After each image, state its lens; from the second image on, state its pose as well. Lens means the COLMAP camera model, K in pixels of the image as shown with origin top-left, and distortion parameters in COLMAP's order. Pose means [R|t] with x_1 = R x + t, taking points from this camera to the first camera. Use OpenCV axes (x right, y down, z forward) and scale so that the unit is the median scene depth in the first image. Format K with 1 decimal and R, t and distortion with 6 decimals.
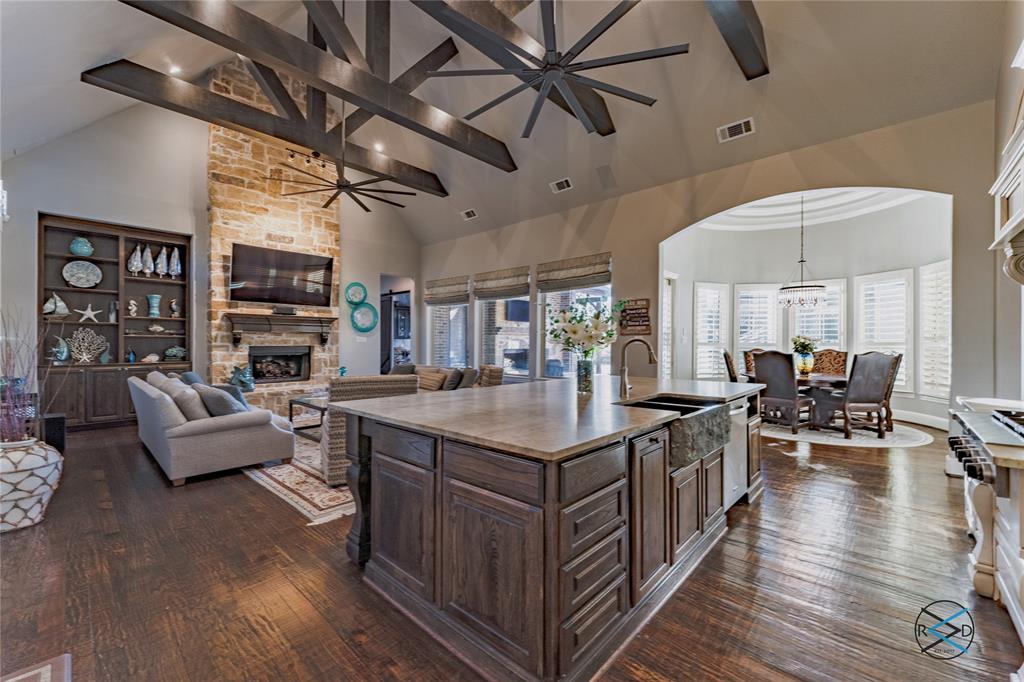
lens RADIAL K [[419.4, 0, 506.0], [0, 419.4, 339.1], [0, 0, 1]] dist [-0.000491, 0.000065]
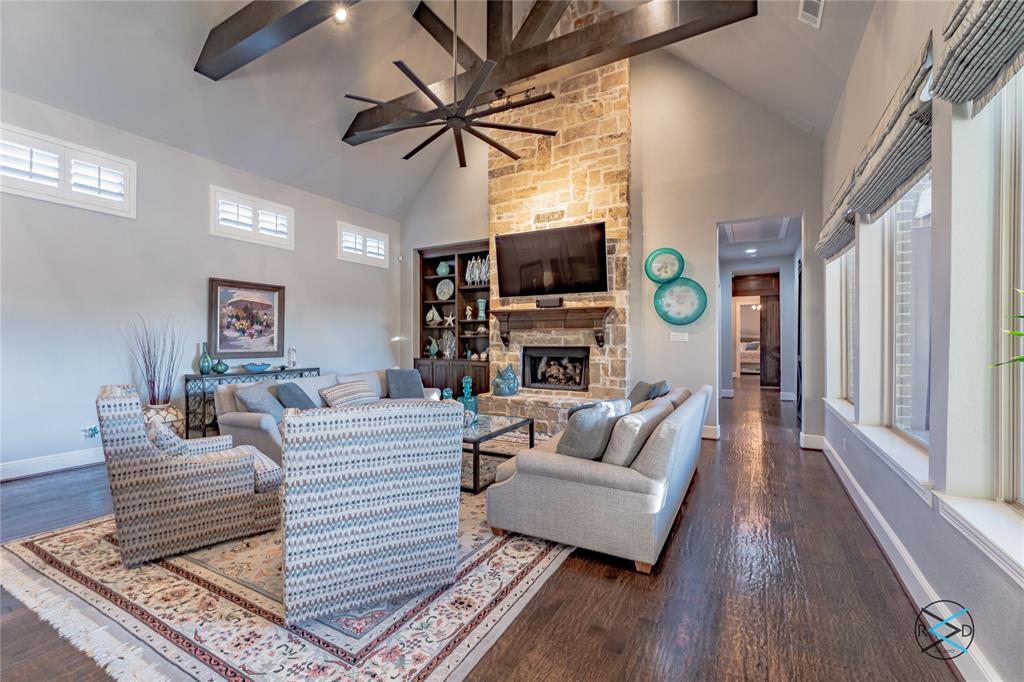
lens RADIAL K [[419.4, 0, 506.0], [0, 419.4, 339.1], [0, 0, 1]] dist [-0.000491, 0.000065]
pose [[0.219227, -0.014529, -0.975566, 0.254980], [0.002032, 0.999894, -0.014435, 0.015162], [0.975672, 0.001182, 0.219233, 0.749559]]
